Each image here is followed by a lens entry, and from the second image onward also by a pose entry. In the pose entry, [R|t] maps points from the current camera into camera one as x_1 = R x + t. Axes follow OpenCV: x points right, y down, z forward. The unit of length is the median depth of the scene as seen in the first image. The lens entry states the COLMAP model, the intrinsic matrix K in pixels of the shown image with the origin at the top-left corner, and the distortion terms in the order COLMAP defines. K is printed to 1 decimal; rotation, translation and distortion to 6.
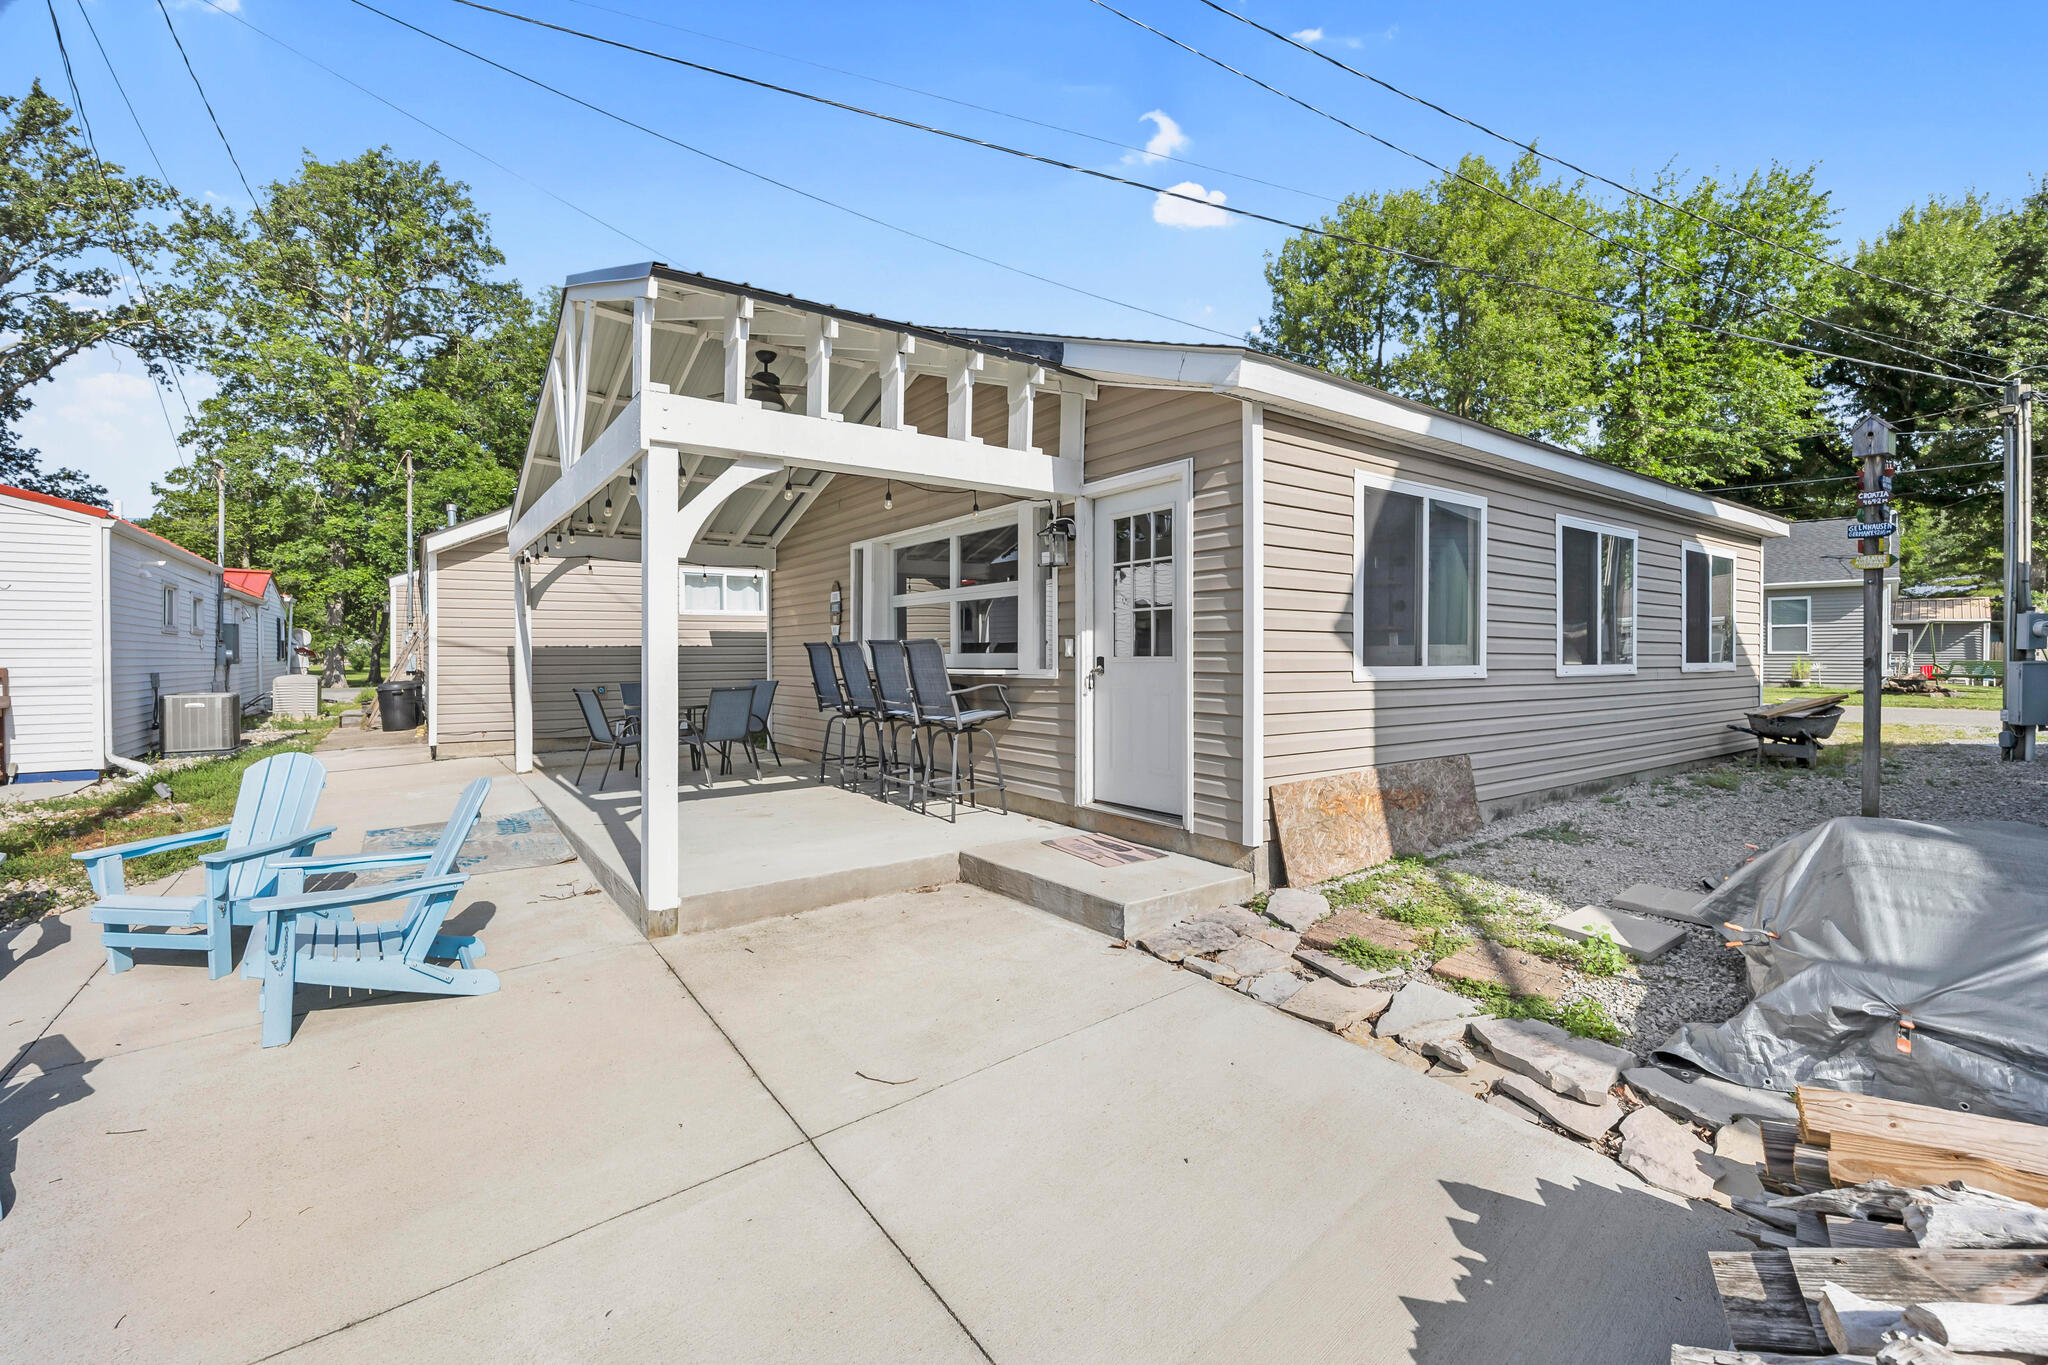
lens RADIAL K [[874.9, 0, 1011.9], [0, 874.9, 670.6], [0, 0, 1]] dist [-0.023068, 0.001126]
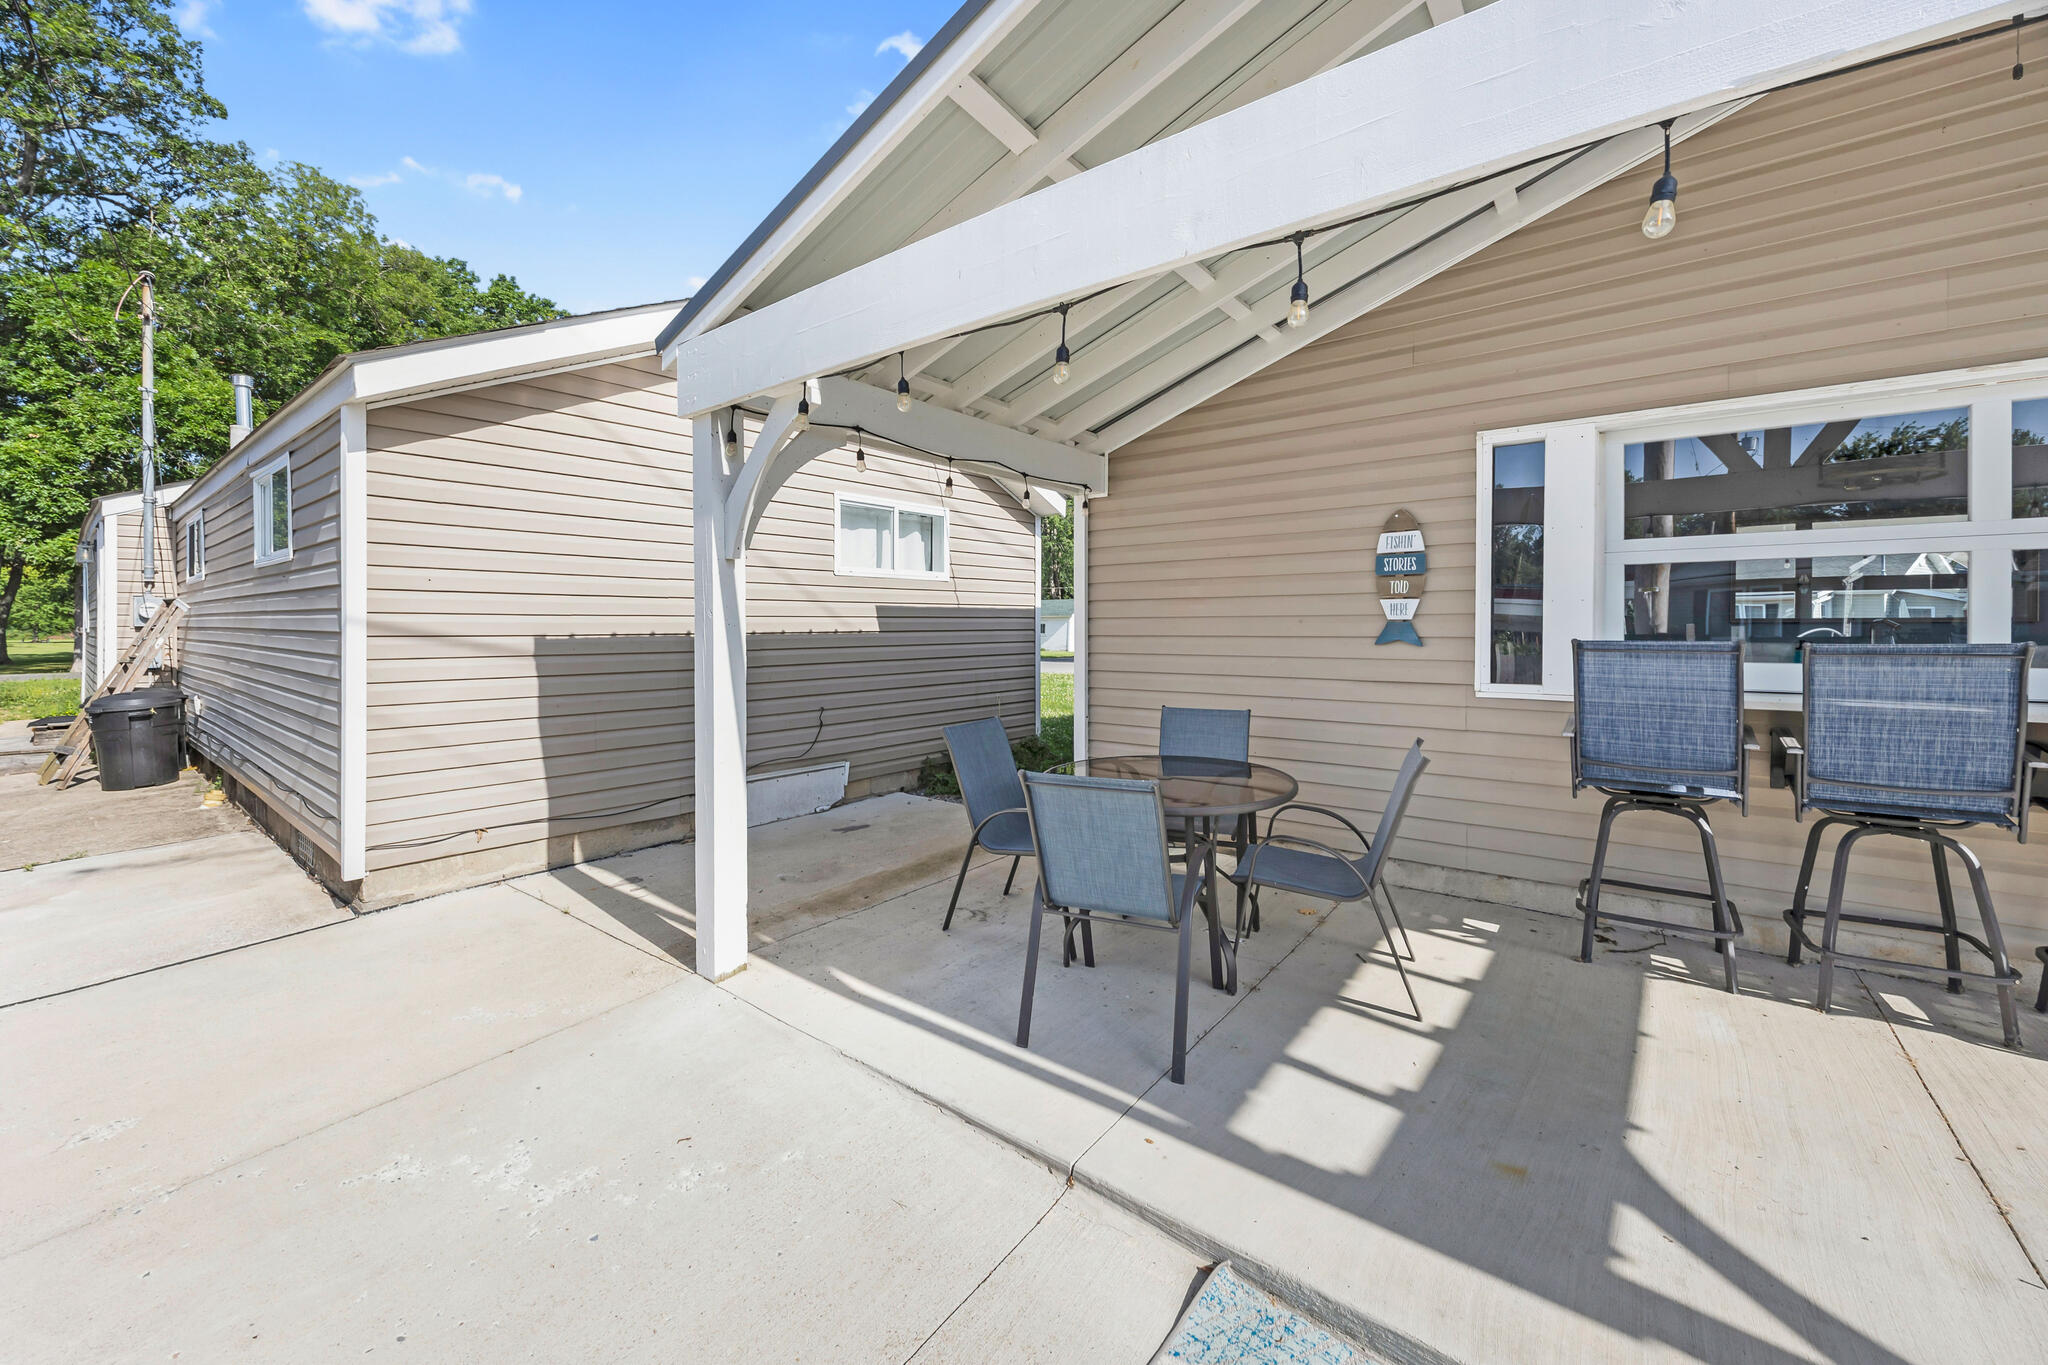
lens RADIAL K [[789.1, 0, 1019.3], [0, 789.1, 638.1], [0, 0, 1]] dist [-0.009153, 0.000749]
pose [[0.957239, -0.002179, 0.289290, -0.433806], [0.002586, 0.999996, -0.001024, -0.023765], [-0.289286, 0.001728, 0.957241, 0.506586]]
